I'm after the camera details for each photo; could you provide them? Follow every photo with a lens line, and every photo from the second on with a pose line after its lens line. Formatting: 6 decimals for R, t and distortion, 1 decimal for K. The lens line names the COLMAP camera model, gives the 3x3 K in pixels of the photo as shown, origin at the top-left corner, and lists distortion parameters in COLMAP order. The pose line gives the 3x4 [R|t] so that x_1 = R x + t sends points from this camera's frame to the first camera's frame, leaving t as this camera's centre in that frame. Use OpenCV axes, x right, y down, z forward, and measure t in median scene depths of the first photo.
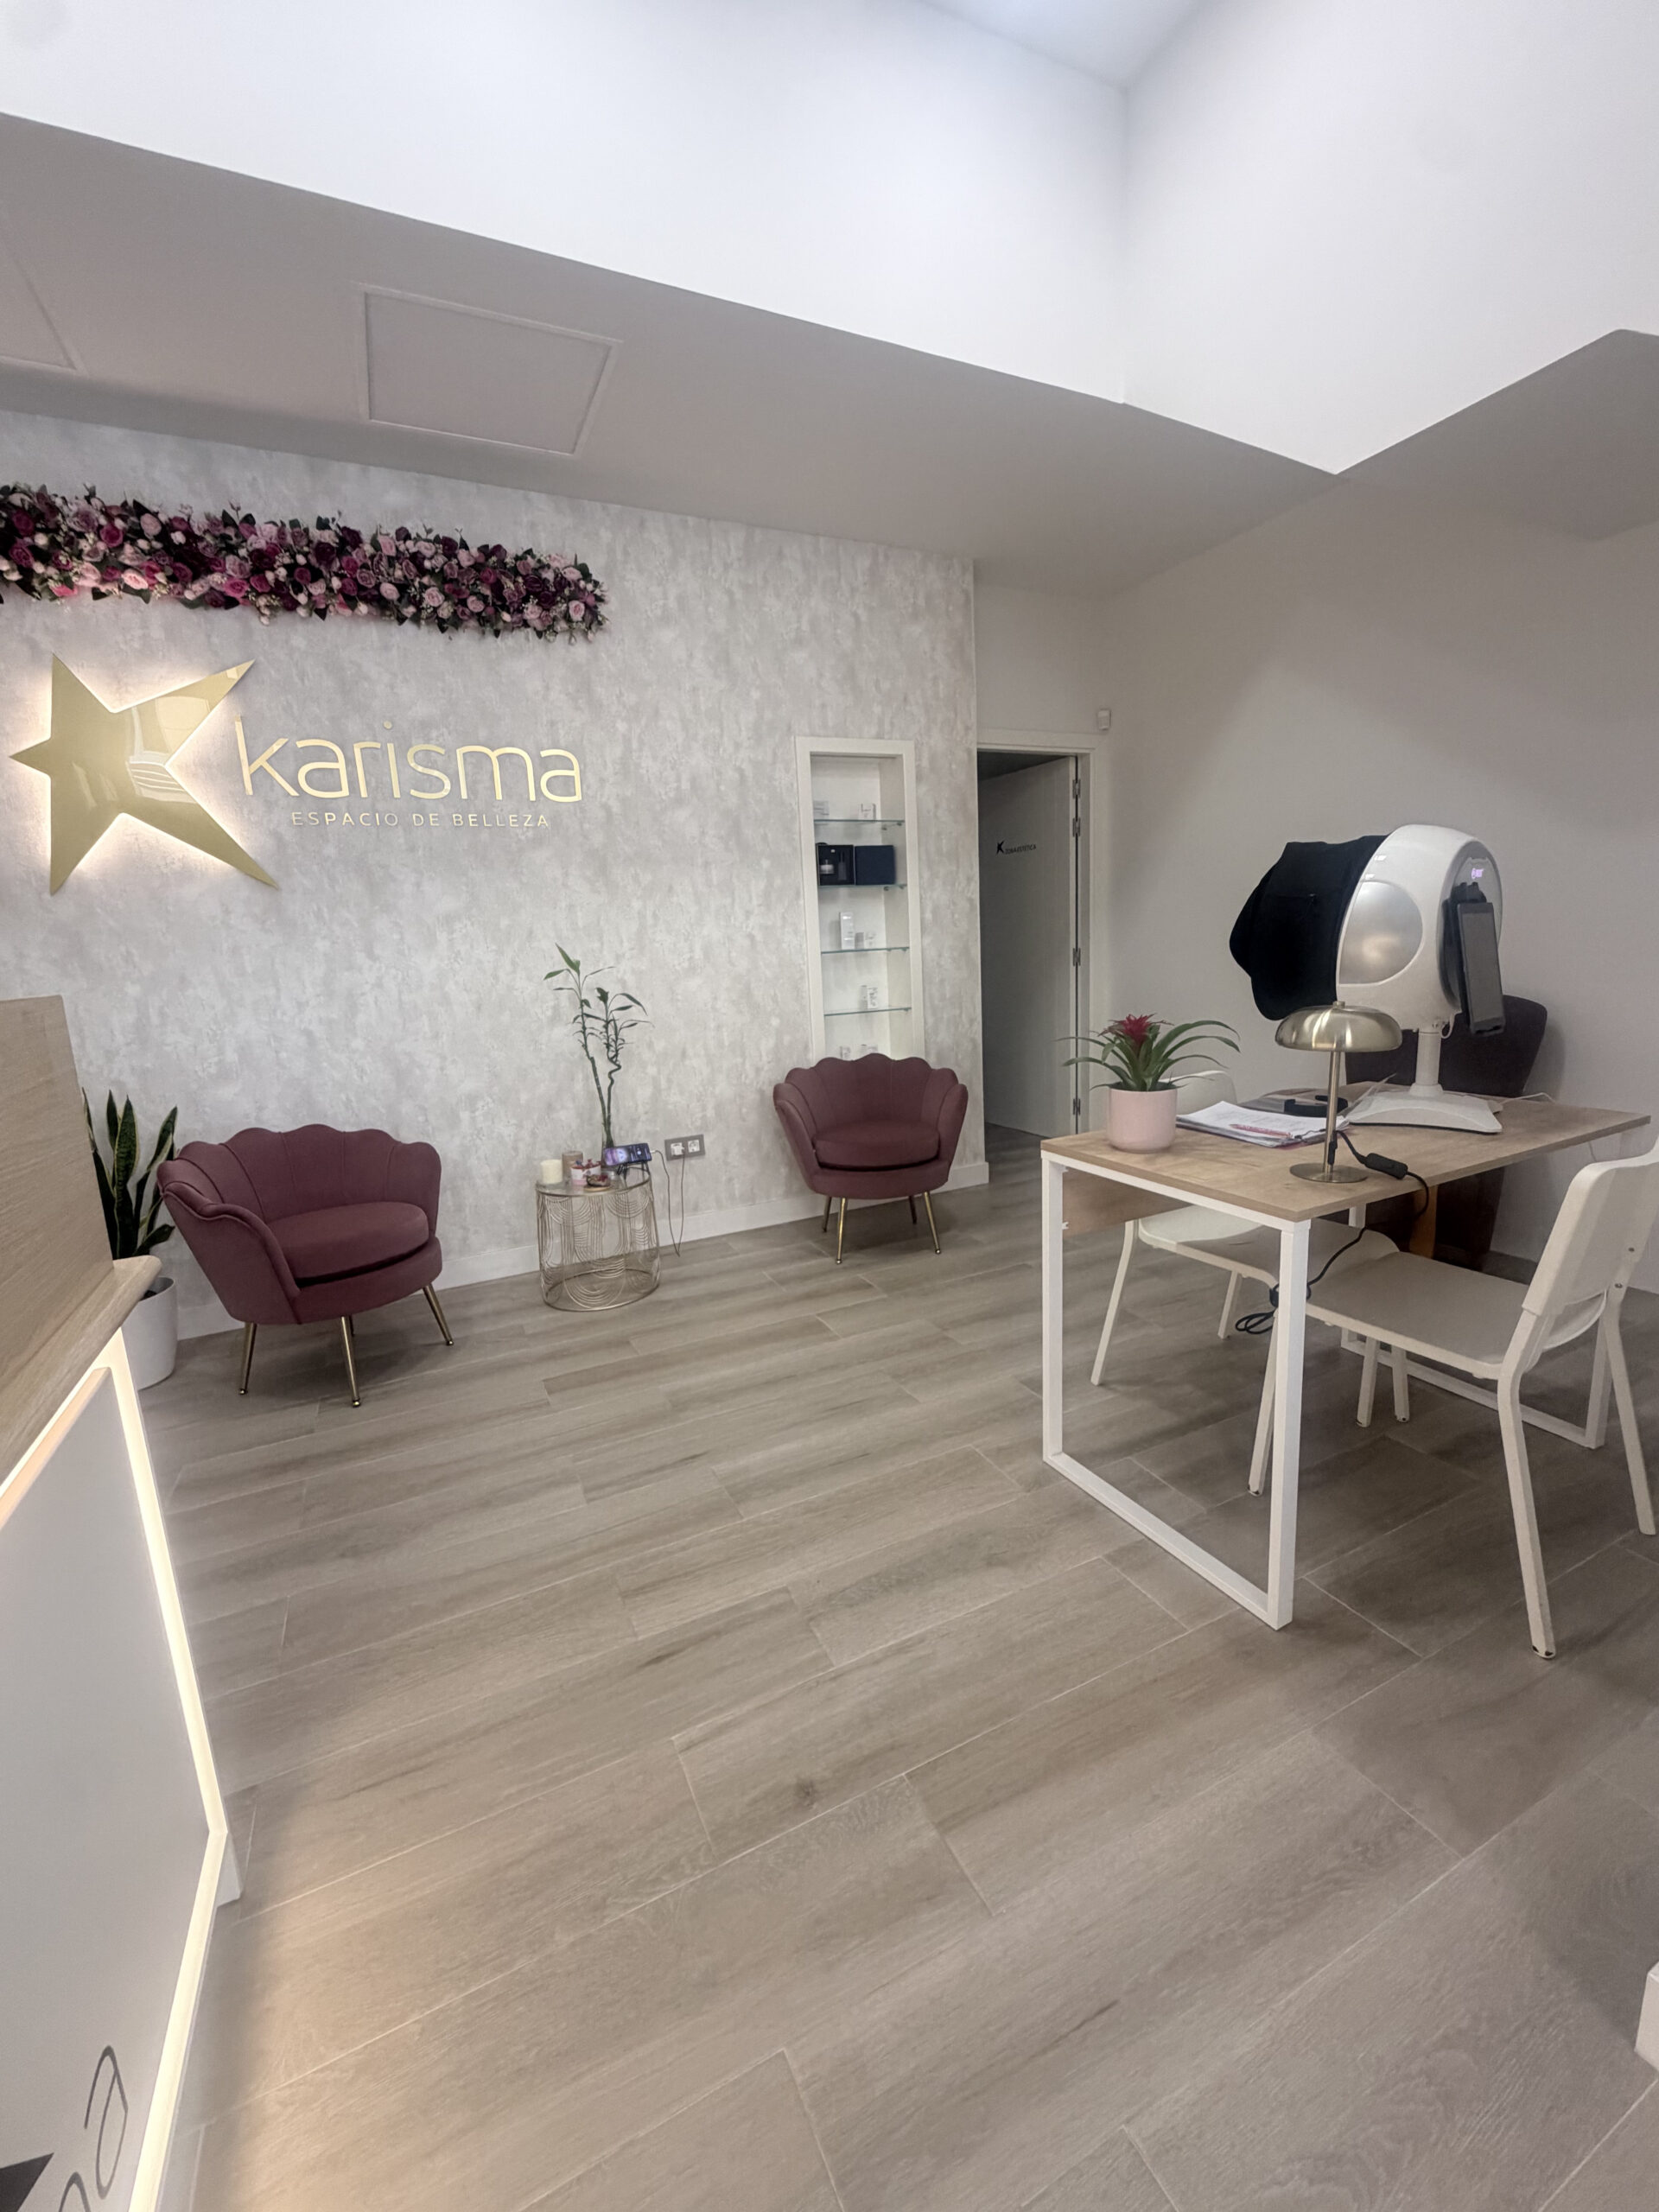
lens RADIAL K [[902.7, 0, 830.1], [0, 902.7, 1107.4], [0, 0, 1]] dist [-0.000835, -0.000339]
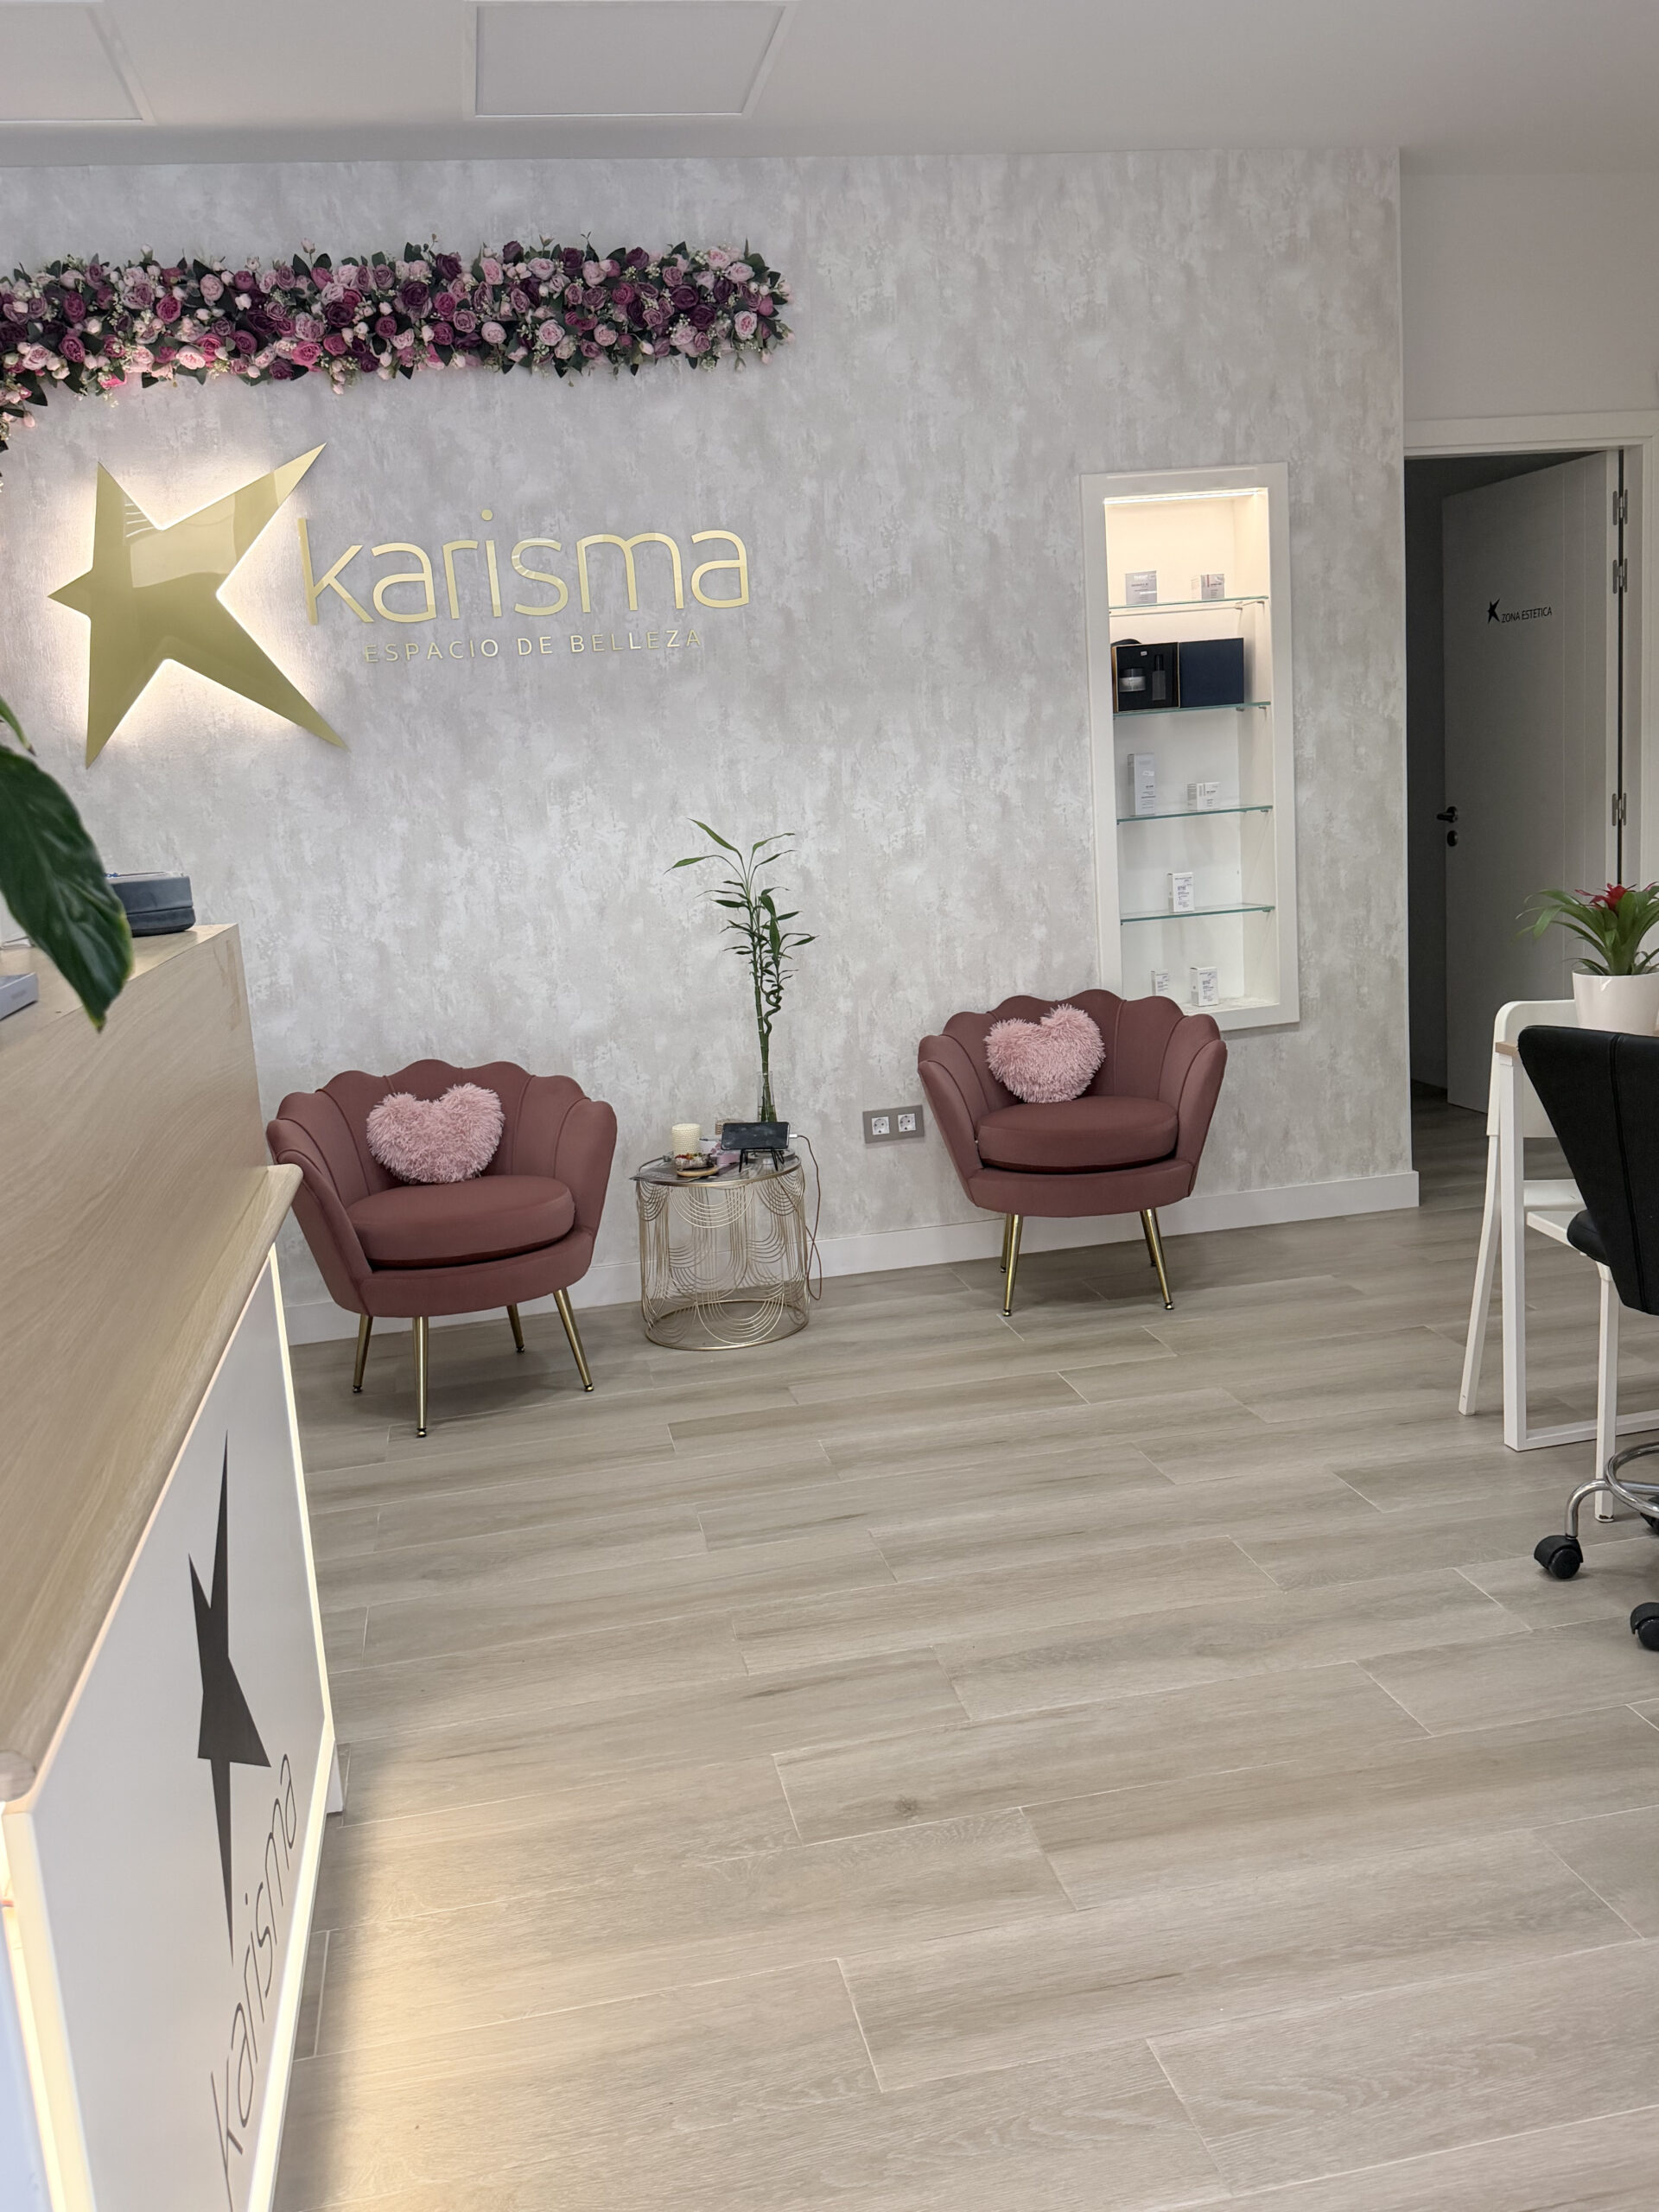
lens RADIAL K [[1807.5, 0, 821.3], [0, 1807.5, 1100.8], [0, 0, 1]] dist [0.181636, -0.385932]
pose [[0.967171, 0.026724, -0.252717, 0.141890], [-0.024738, 0.999633, 0.011037, 0.016865], [0.252919, -0.004423, 0.967477, -0.334562]]
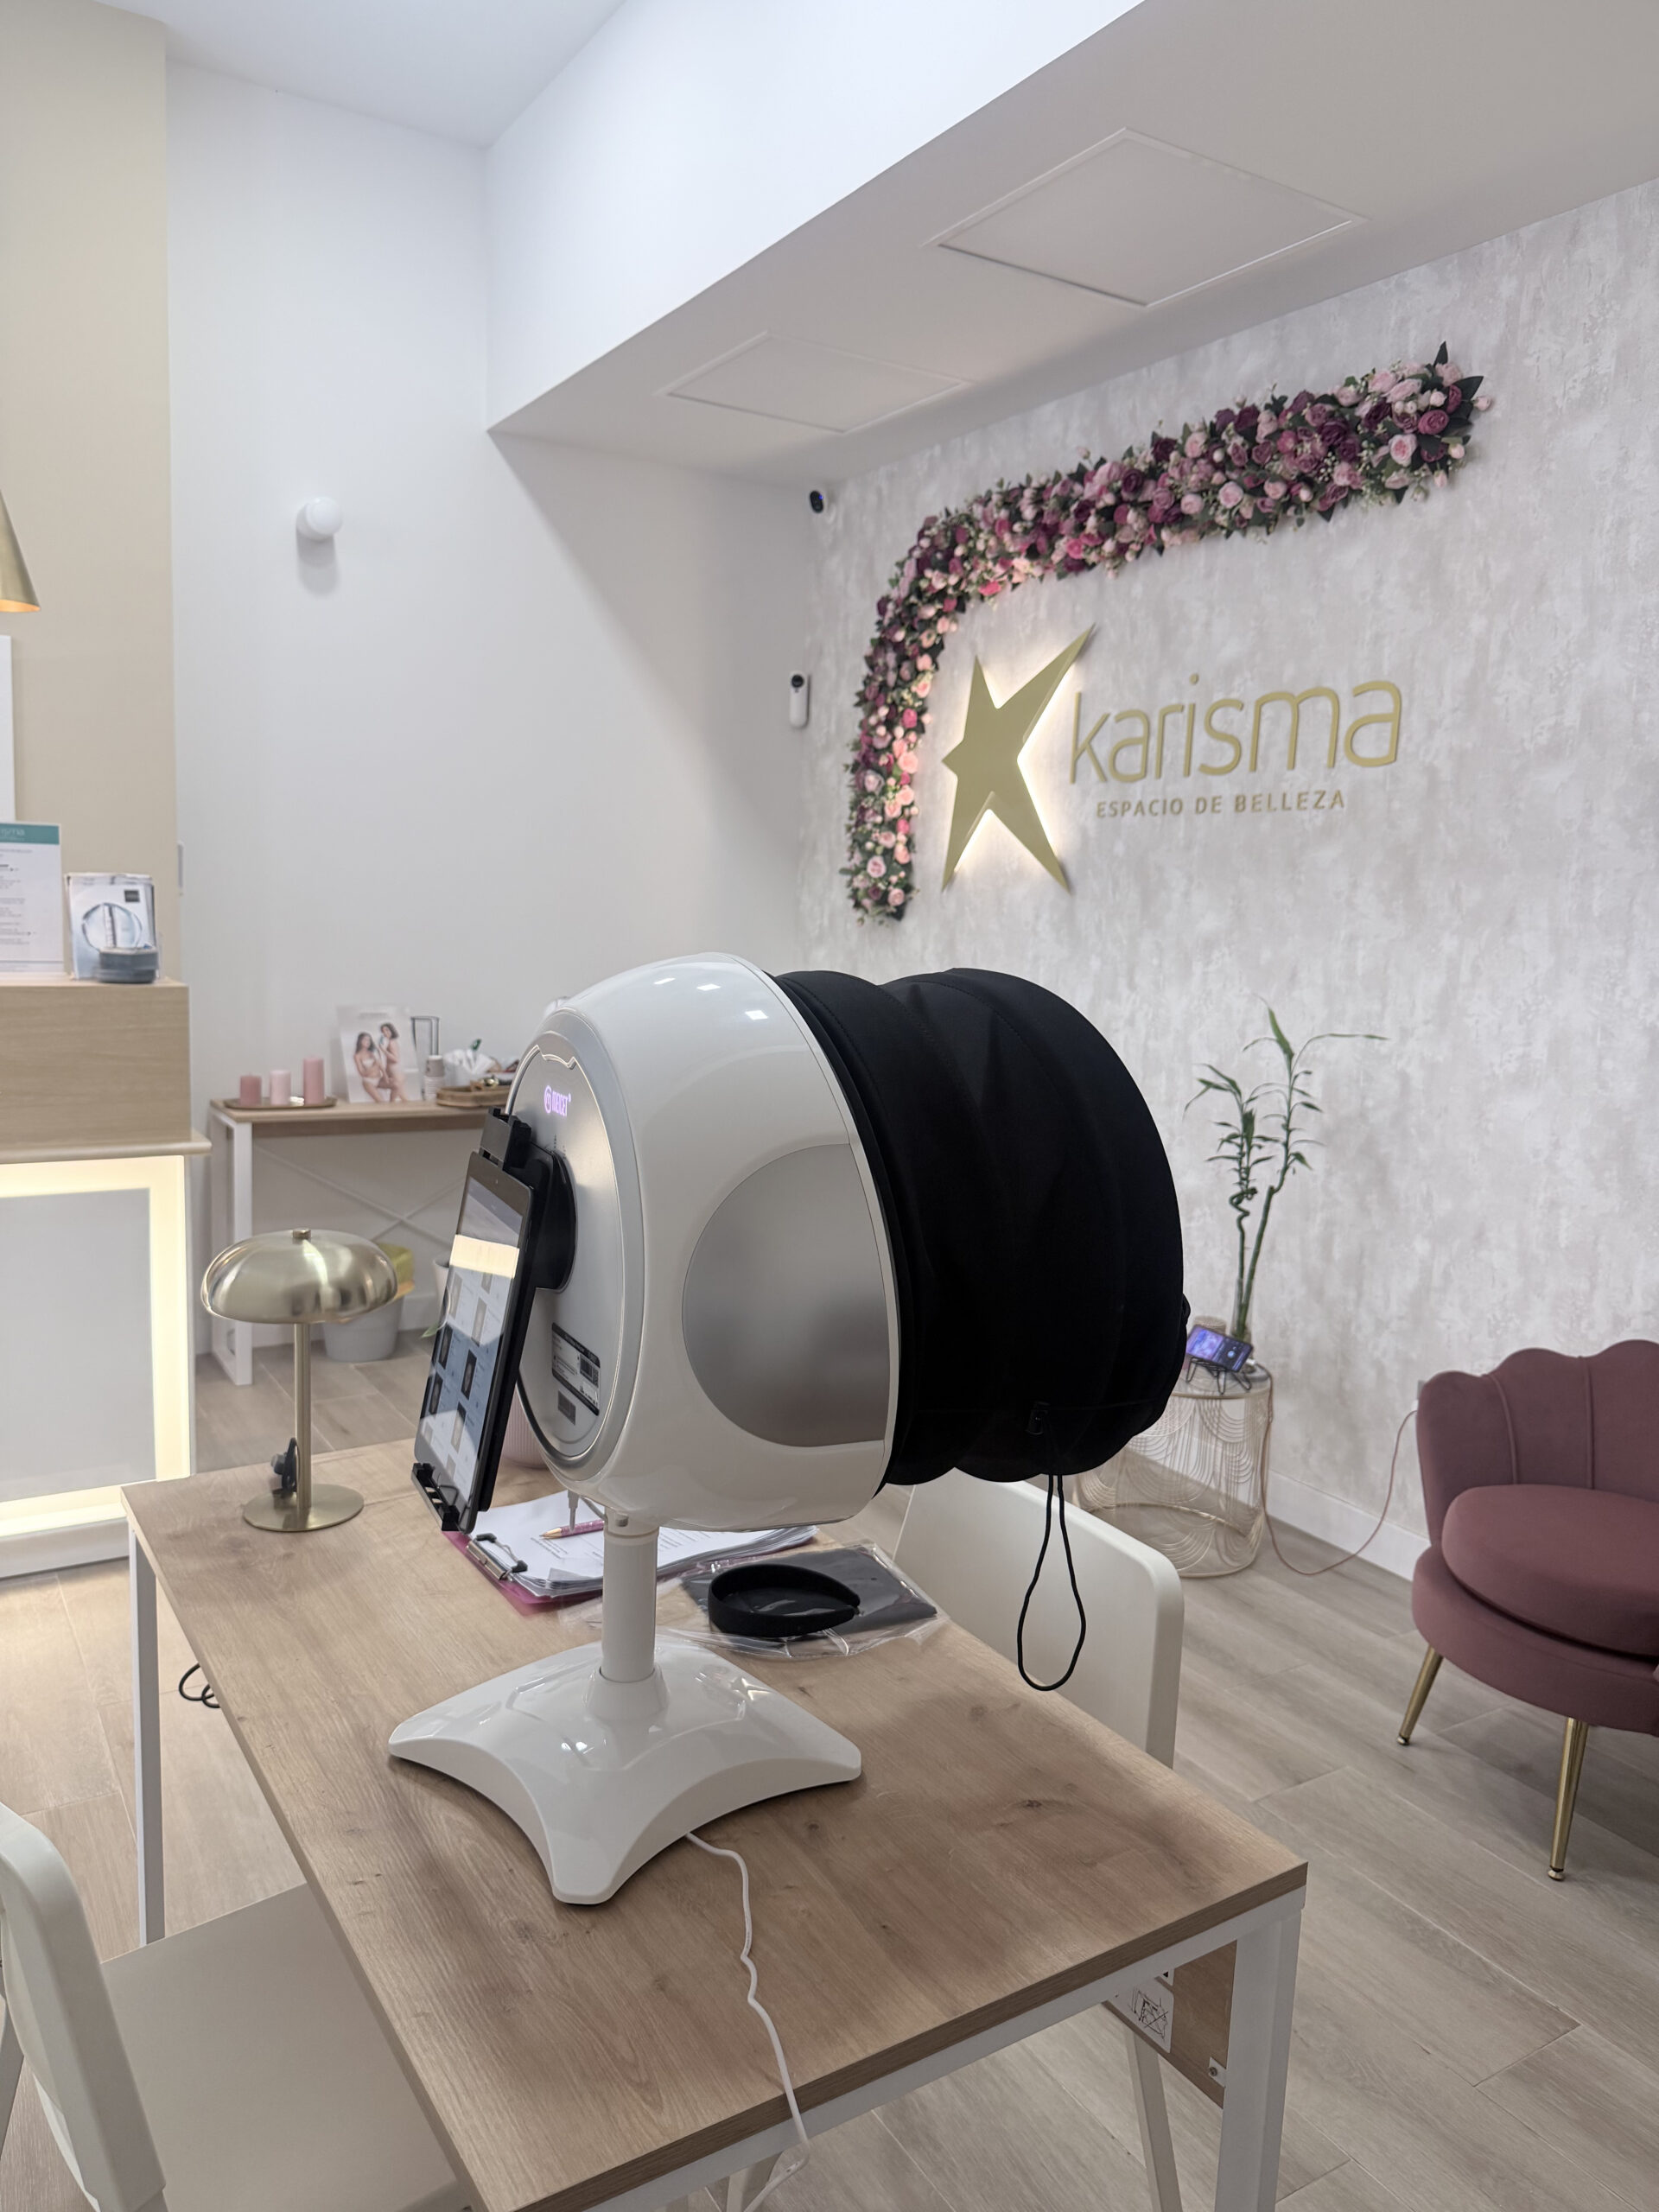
lens RADIAL K [[1552.4, 0, 838.0], [0, 1552.4, 1107.4], [0, 0, 1]] dist [0.178805, -0.385674]
pose [[0.104757, 0.187498, -0.976663, 0.775322], [-0.230445, 0.959914, 0.159565, -0.220456], [0.967430, 0.208351, 0.143766, 0.589834]]
